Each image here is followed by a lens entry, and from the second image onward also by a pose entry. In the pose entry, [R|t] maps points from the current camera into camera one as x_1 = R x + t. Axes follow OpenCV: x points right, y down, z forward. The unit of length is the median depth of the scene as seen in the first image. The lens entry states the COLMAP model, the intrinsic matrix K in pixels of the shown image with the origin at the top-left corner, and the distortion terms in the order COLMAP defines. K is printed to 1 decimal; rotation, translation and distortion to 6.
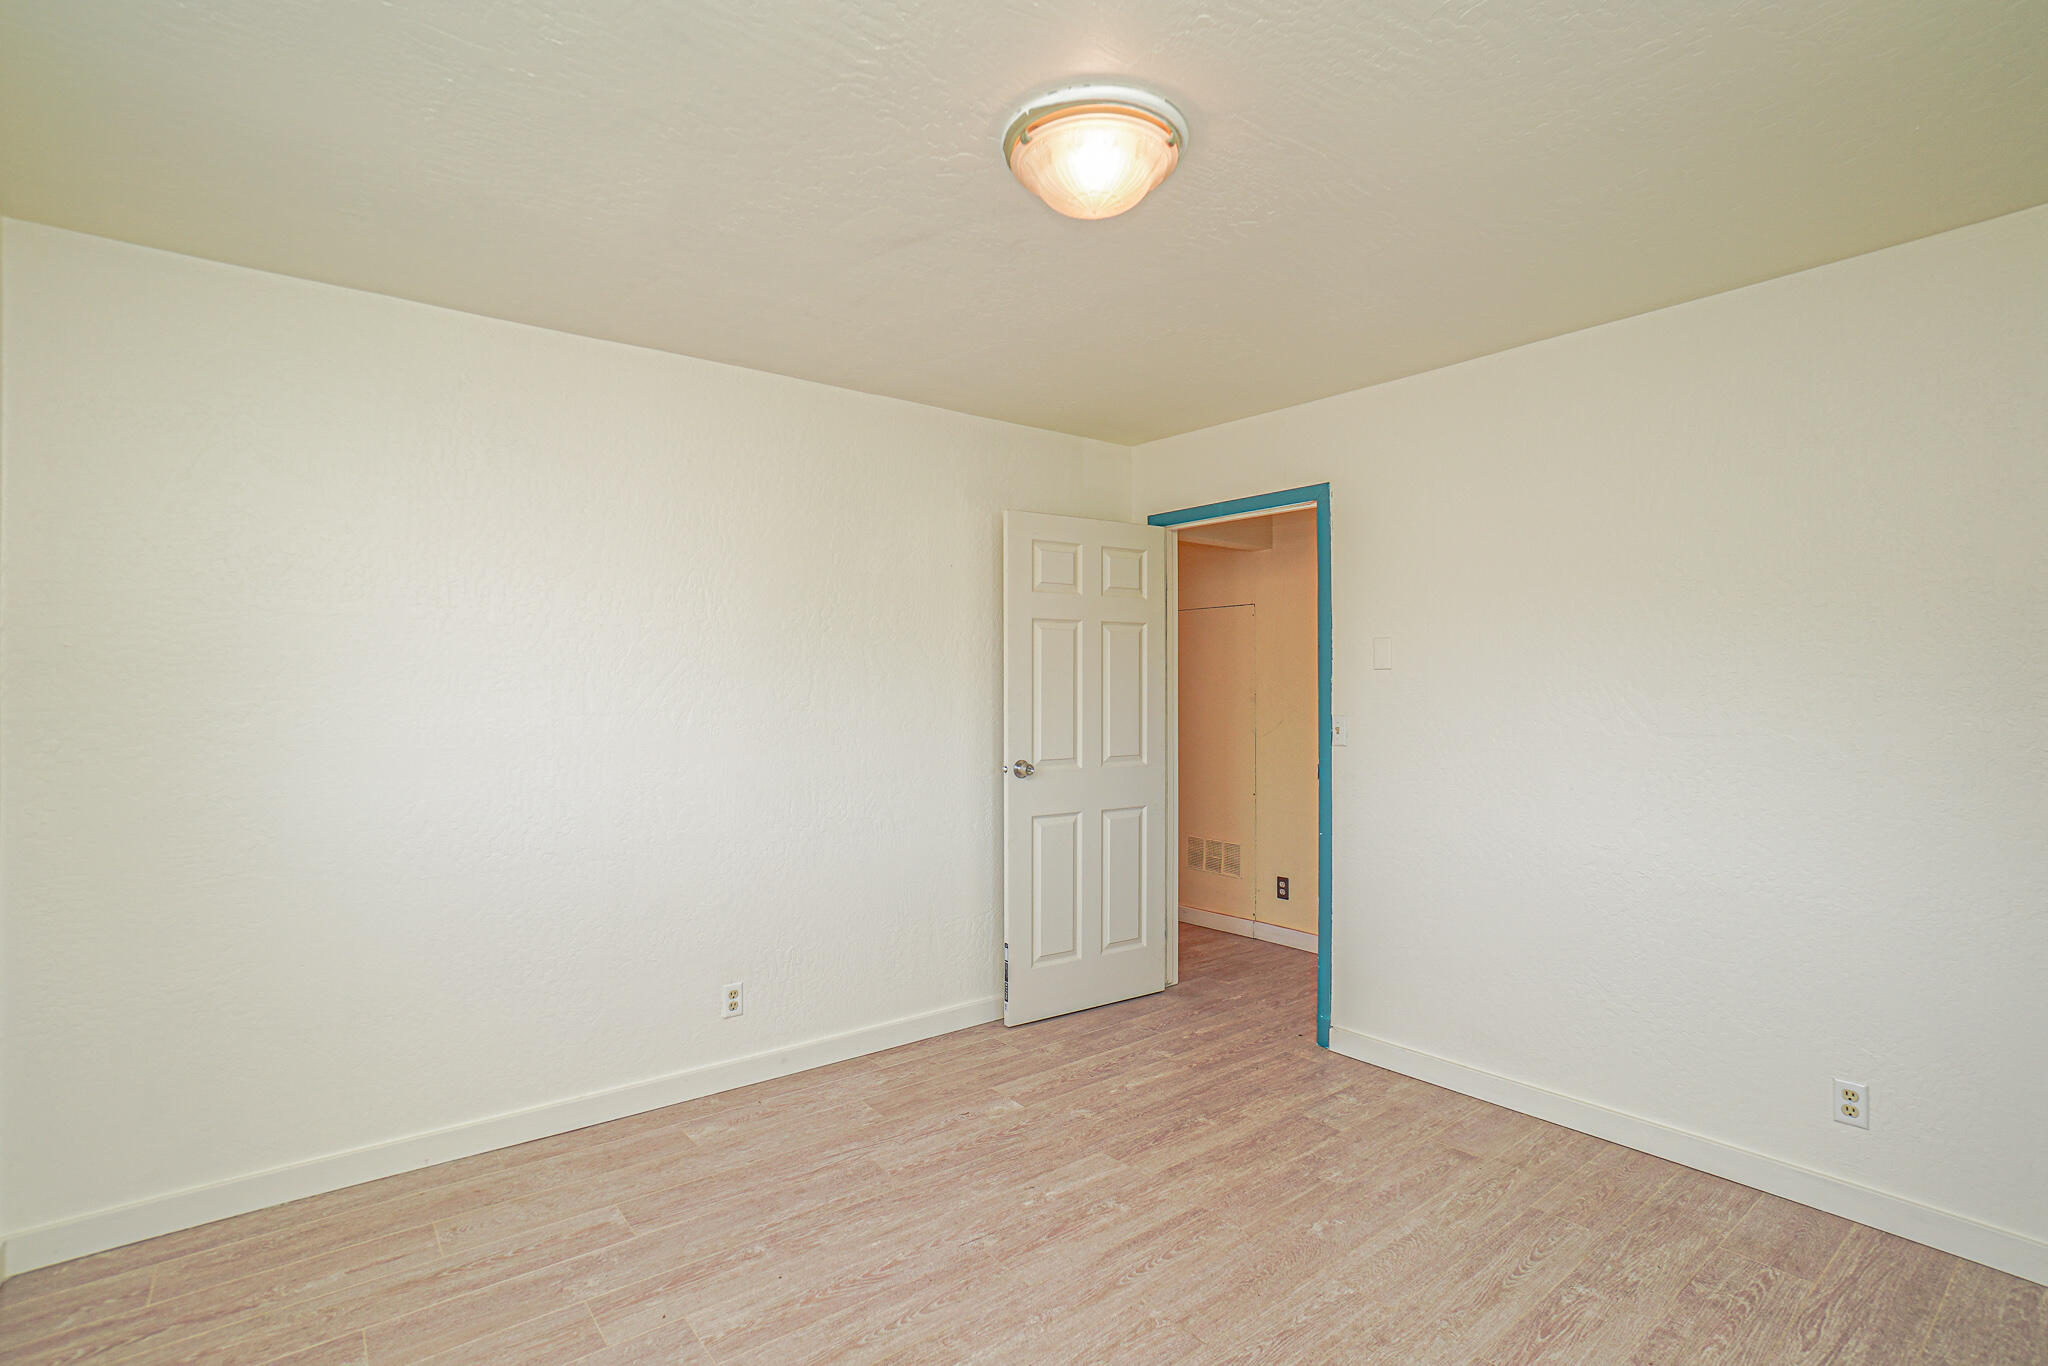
lens RADIAL K [[959.3, 0, 1023.6], [0, 959.3, 684.0], [0, 0, 1]] dist [-0.002445, 0.000000]
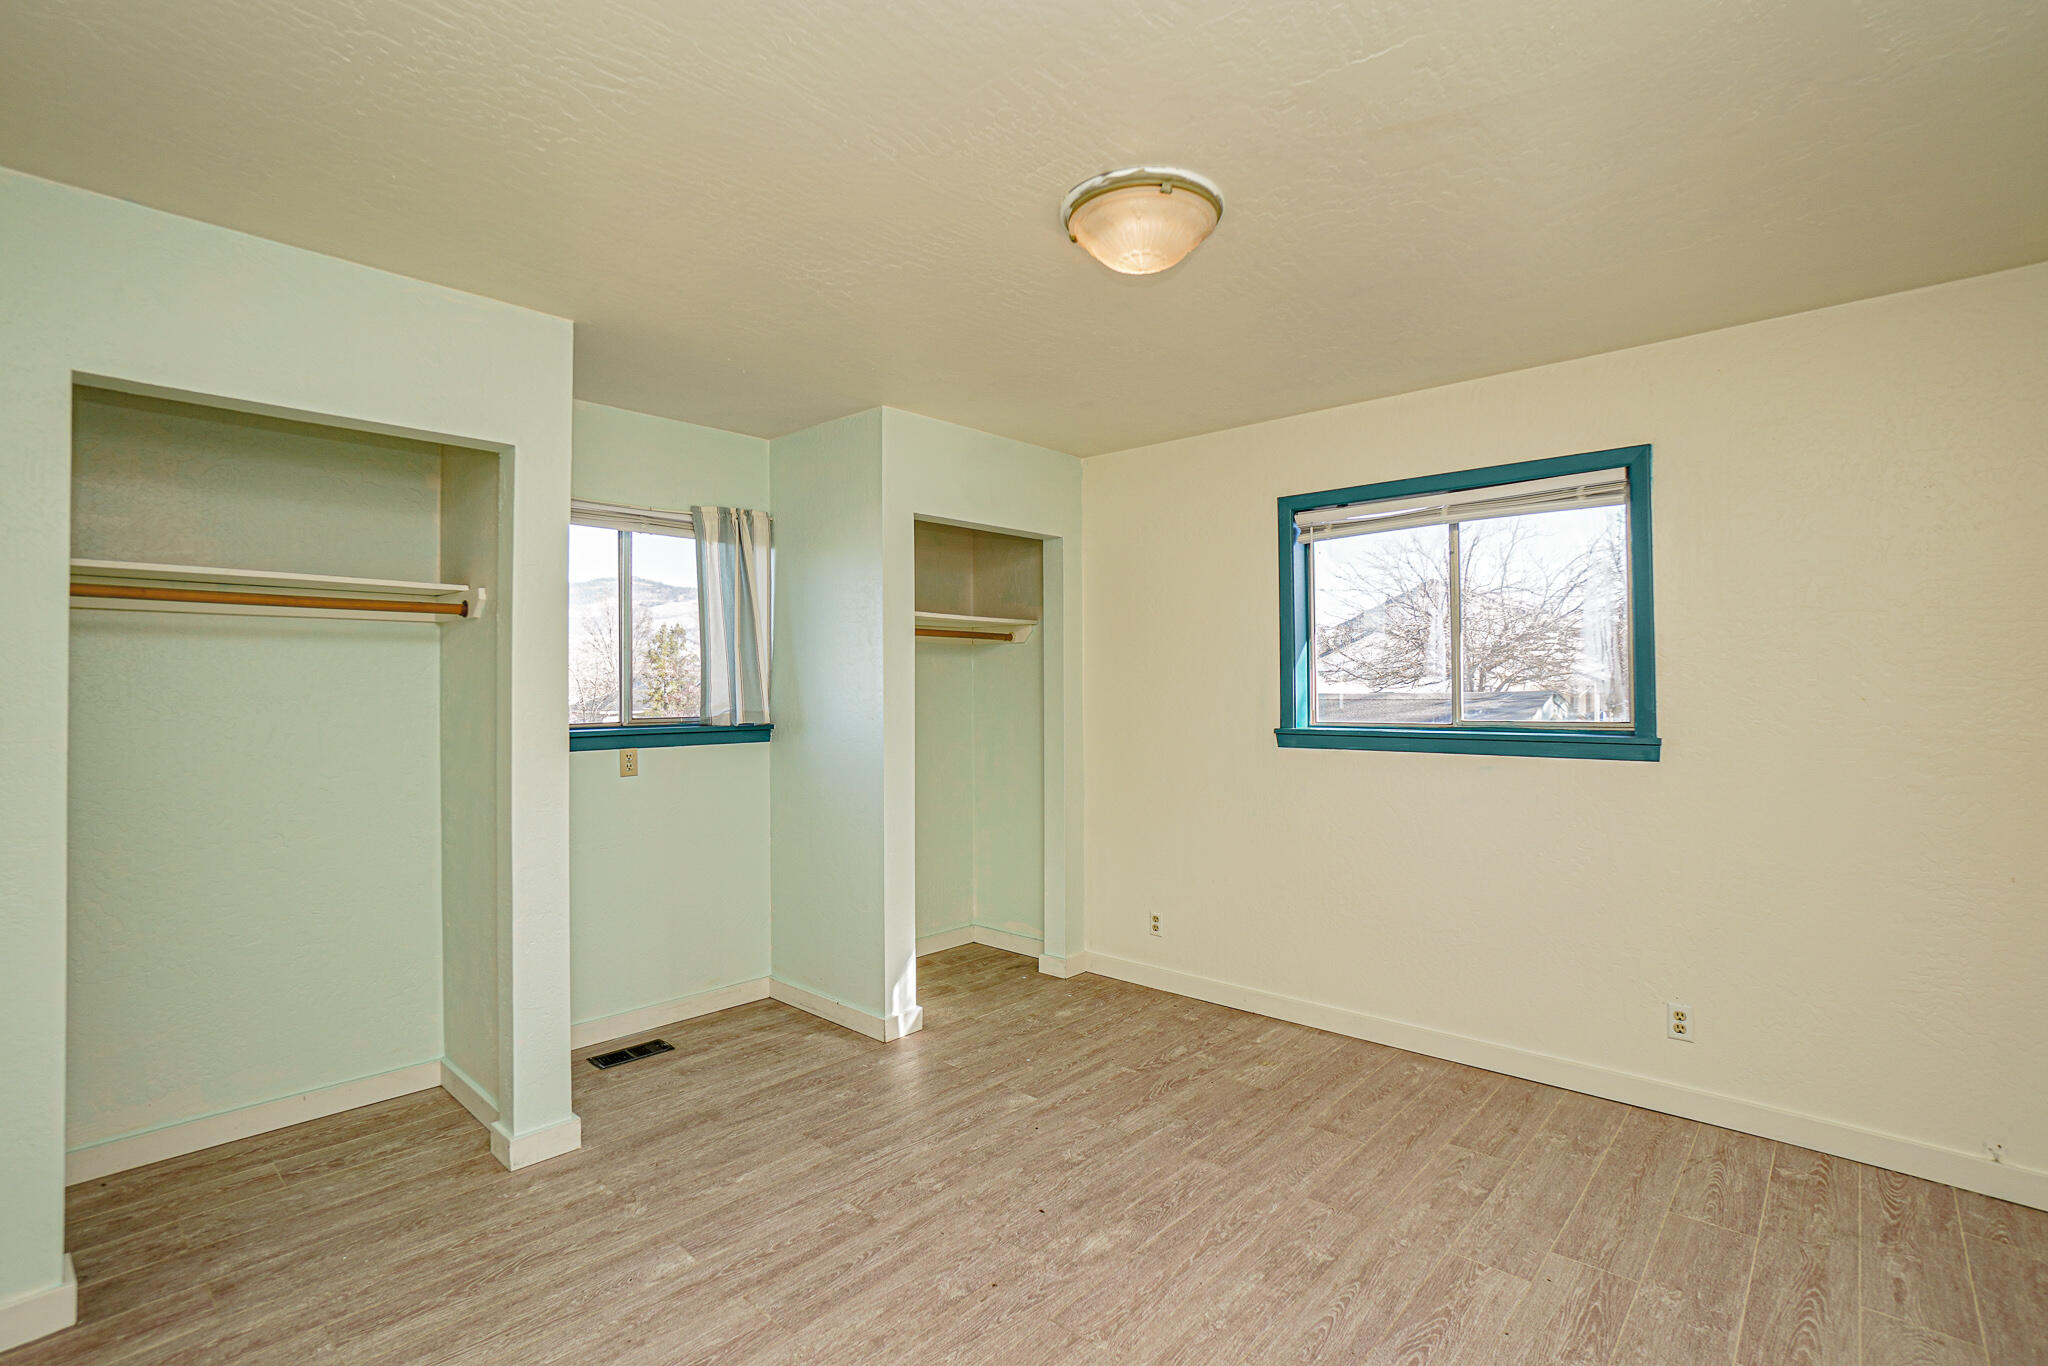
lens RADIAL K [[959.3, 0, 1023.2], [0, 959.3, 683.8], [0, 0, 1]] dist [-0.002445, 0.000000]
pose [[-0.985799, -0.000959, -0.167926, 0.379026], [-0.000323, 0.999993, -0.003817, 0.002156], [0.167929, -0.003709, -0.985792, 1.945103]]
